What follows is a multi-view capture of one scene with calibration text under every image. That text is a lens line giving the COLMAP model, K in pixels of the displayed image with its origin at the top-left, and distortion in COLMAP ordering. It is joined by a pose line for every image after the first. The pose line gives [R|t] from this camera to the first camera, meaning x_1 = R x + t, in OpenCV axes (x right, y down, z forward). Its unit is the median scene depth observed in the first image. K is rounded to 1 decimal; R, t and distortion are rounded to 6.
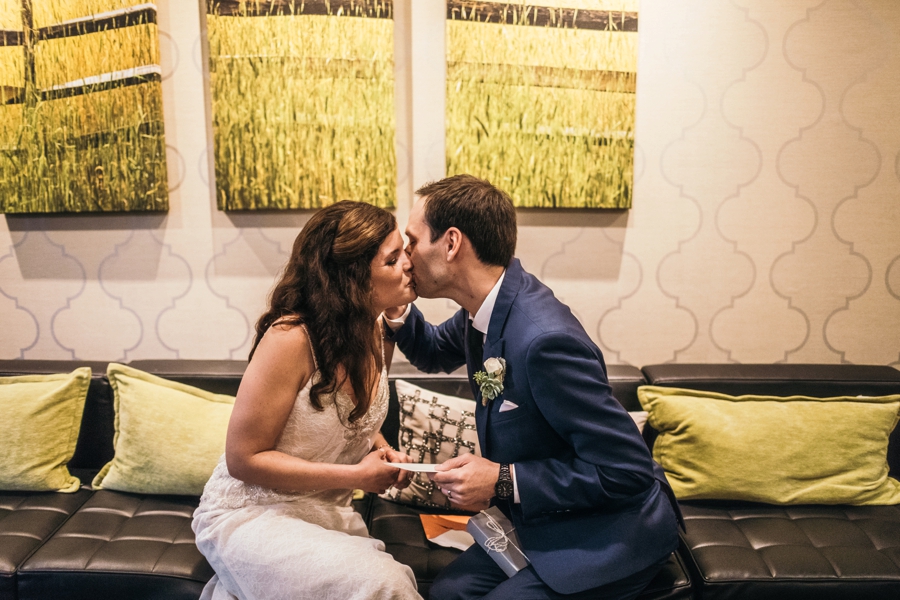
lens RADIAL K [[898.7, 0, 450.0], [0, 898.7, 300.0], [0, 0, 1]] dist [-0.093355, 0.146014]
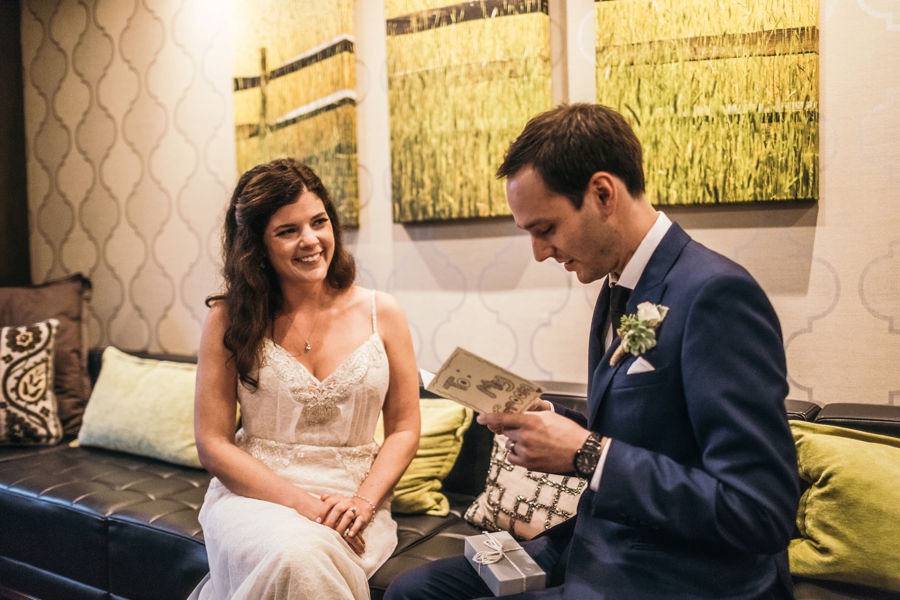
lens RADIAL K [[898.7, 0, 450.0], [0, 898.7, 300.0], [0, 0, 1]] dist [-0.093355, 0.146014]
pose [[0.838257, 0.007944, -0.545218, 0.363511], [-0.082573, 0.990212, -0.112526, 0.098762], [0.538987, 0.139347, 0.830708, 0.204696]]
